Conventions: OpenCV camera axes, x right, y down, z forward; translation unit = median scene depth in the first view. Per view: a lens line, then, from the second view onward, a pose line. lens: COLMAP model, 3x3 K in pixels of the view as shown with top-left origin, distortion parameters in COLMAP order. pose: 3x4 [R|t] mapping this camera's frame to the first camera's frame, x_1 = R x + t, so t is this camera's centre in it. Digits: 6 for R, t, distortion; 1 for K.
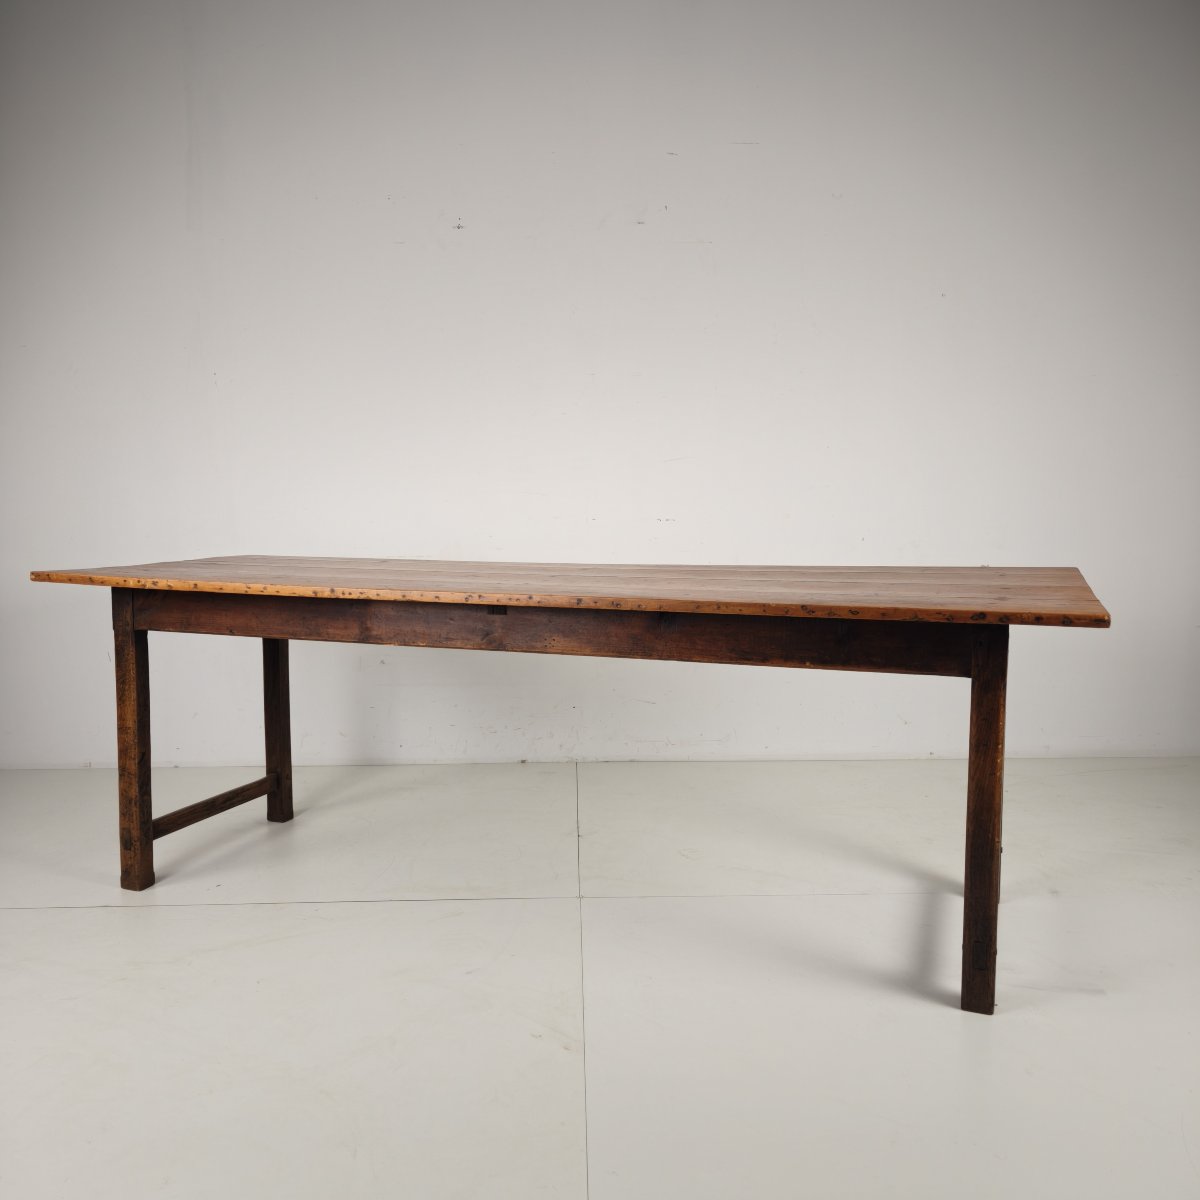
lens RADIAL K [[1113.1, 0, 599.9], [0, 1113.1, 597.9], [0, 0, 1]] dist [0.042053, 0.000000]
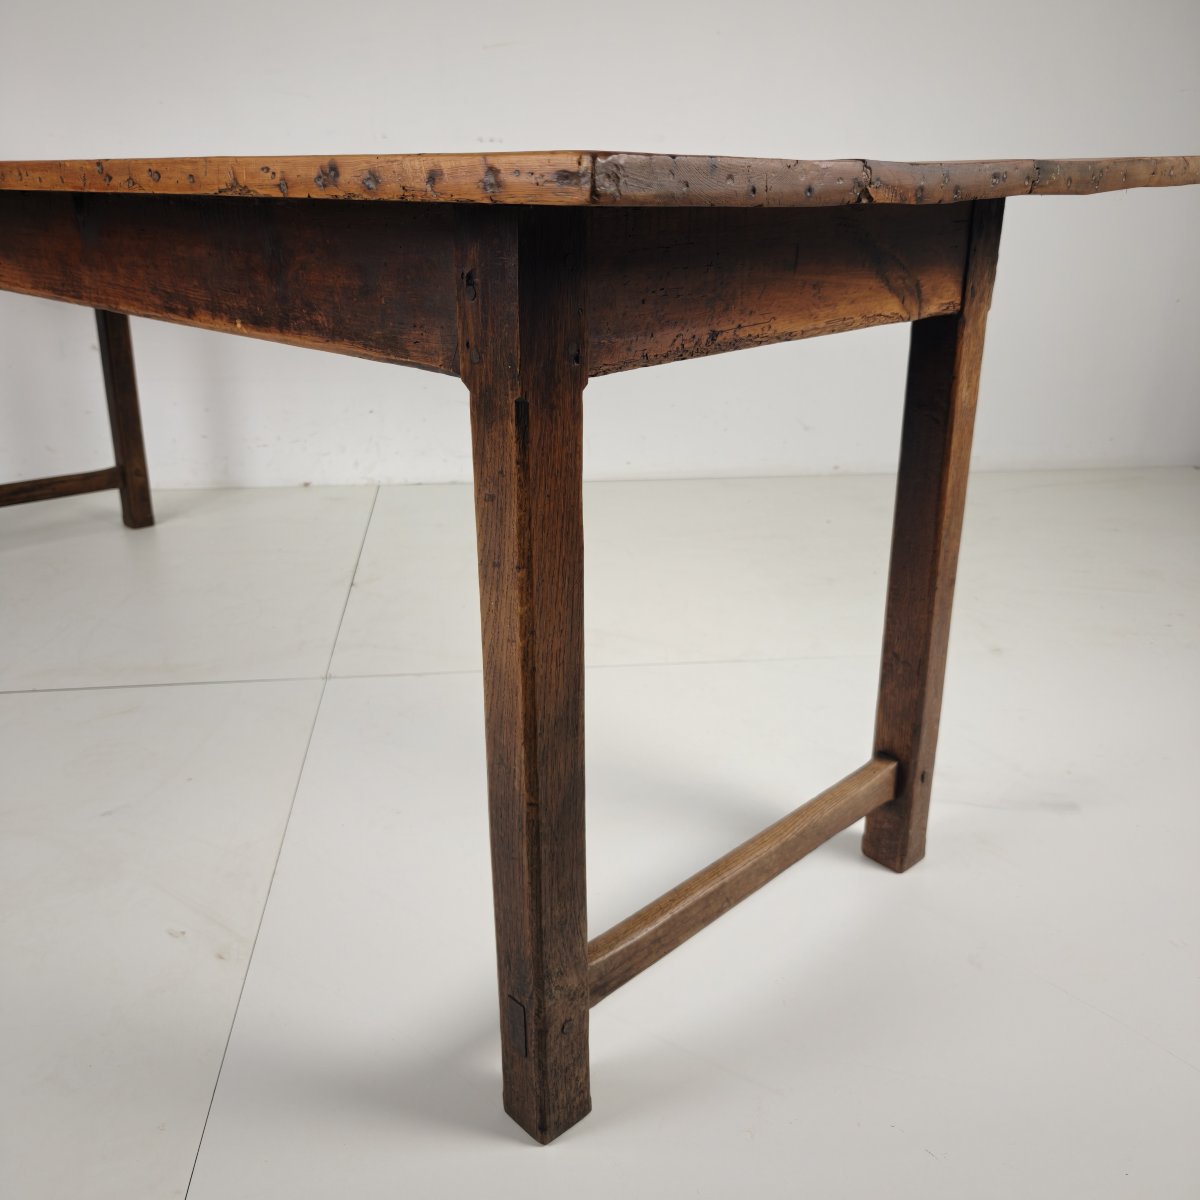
lens RADIAL K [[1113.1, 0, 600.2], [0, 1113.1, 609.2], [0, 0, 1]] dist [0.042053, 0.000000]
pose [[0.996164, -0.020826, 0.084995, 0.066752], [-0.001143, 0.968089, 0.250605, 0.041361], [-0.087502, -0.249741, 0.964351, 0.248141]]
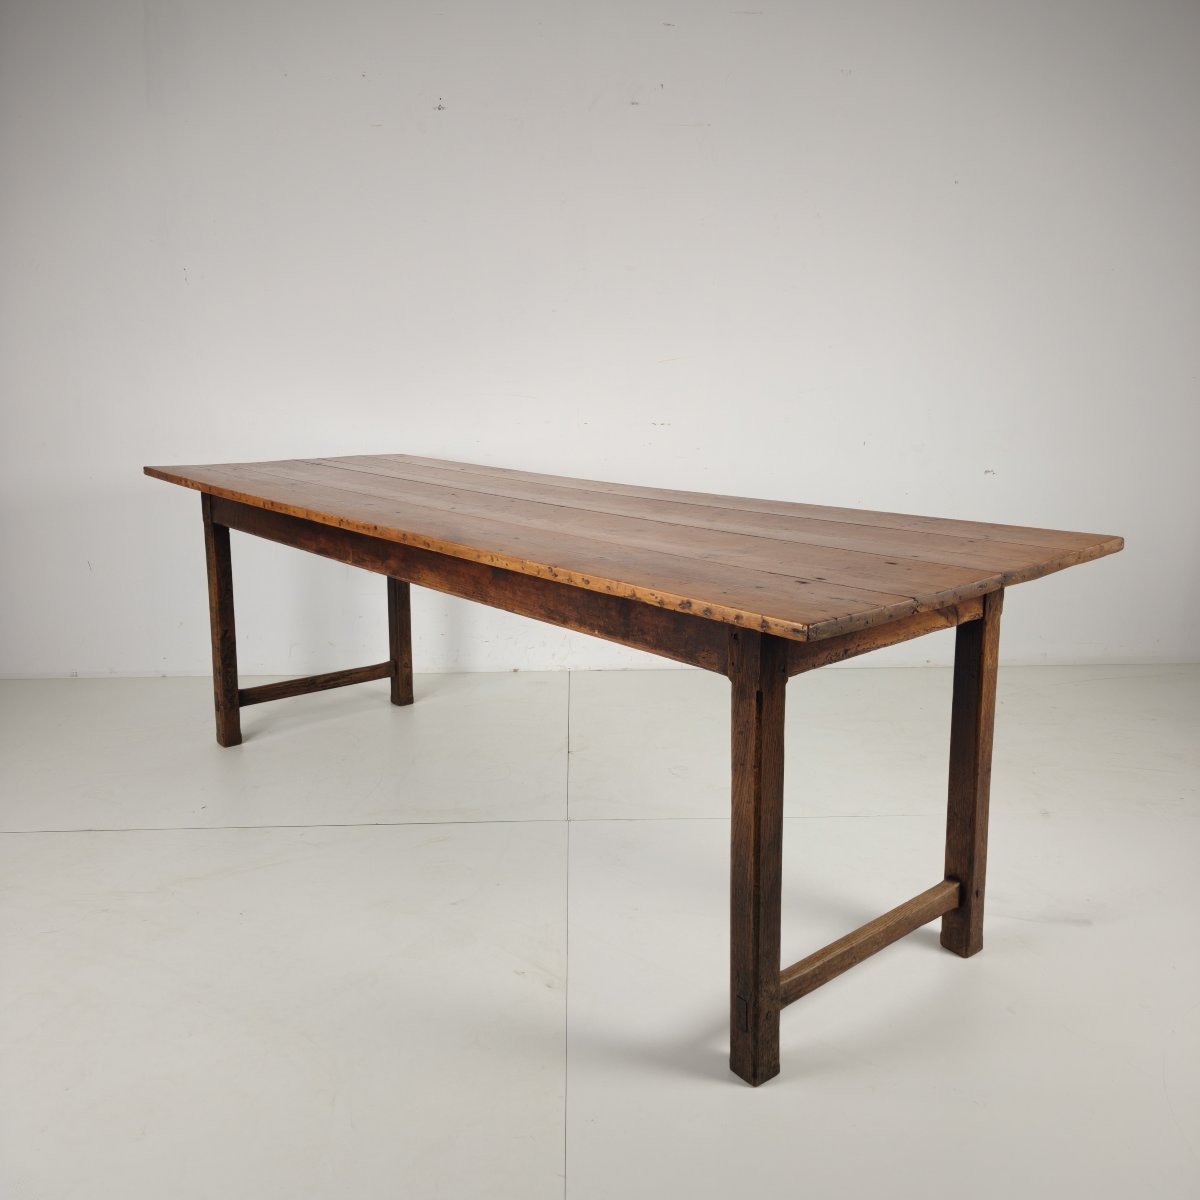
lens RADIAL K [[1113.1, 0, 607.7], [0, 1113.1, 592.1], [0, 0, 1]] dist [0.042053, 0.000000]
pose [[0.999995, -0.001040, 0.003131, 0.010671], [0.000704, 0.994450, 0.105207, -0.028060], [-0.003223, -0.105204, 0.994445, 0.024916]]
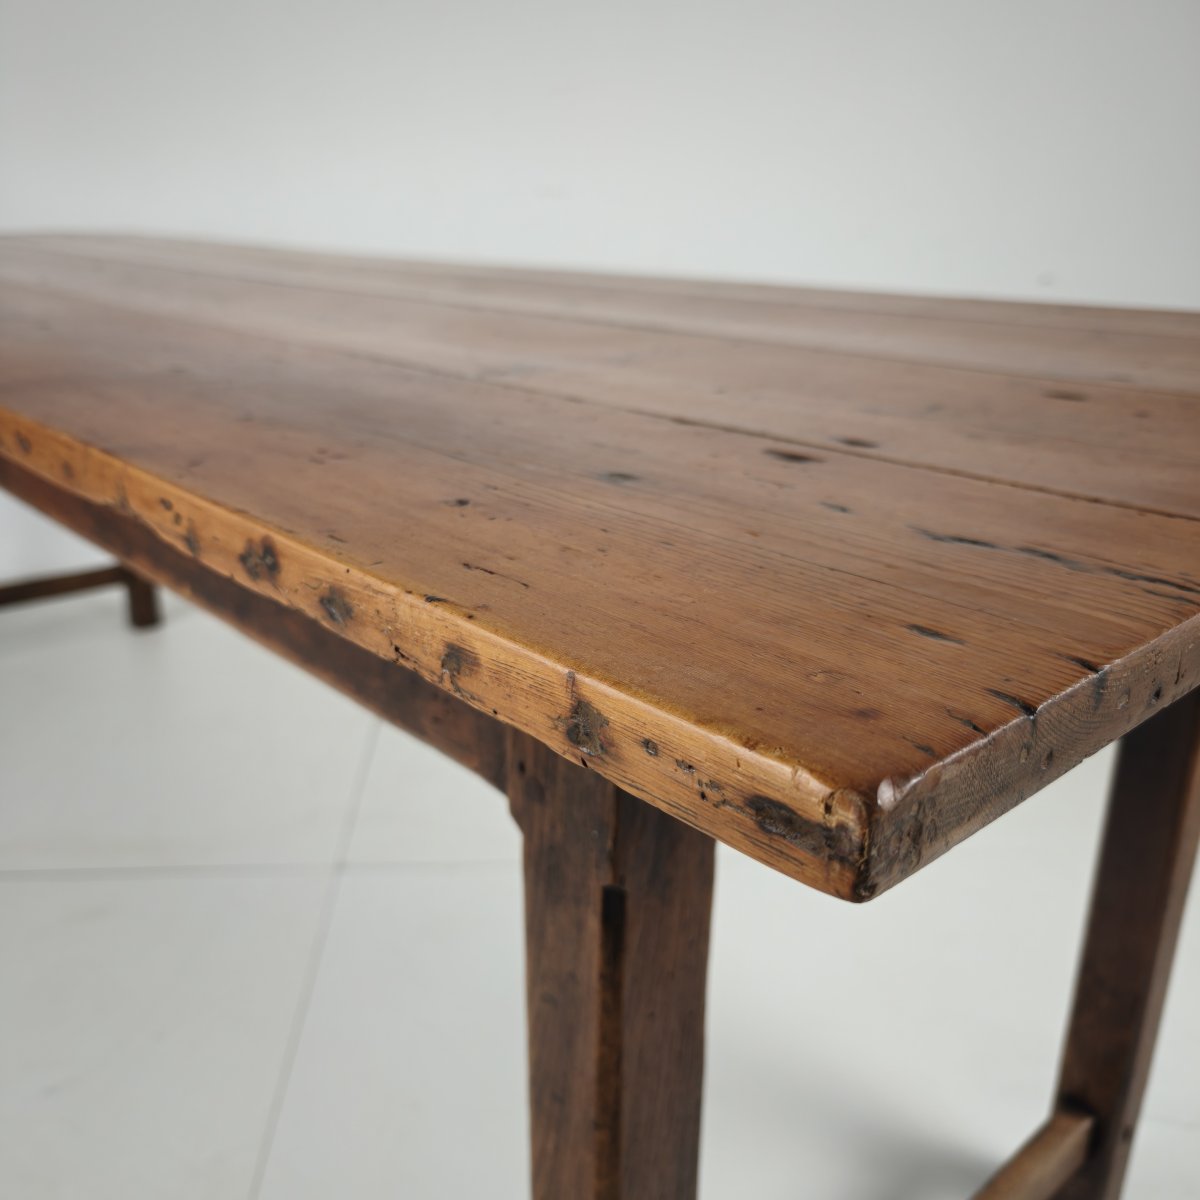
lens RADIAL K [[1113.1, 0, 581.9], [0, 1113.1, 635.7], [0, 0, 1]] dist [0.042053, 0.000000]
pose [[0.999676, 0.008389, 0.024011, 0.064436], [-0.014496, 0.963621, 0.266880, 0.001775], [-0.020899, -0.267142, 0.963431, 0.347470]]
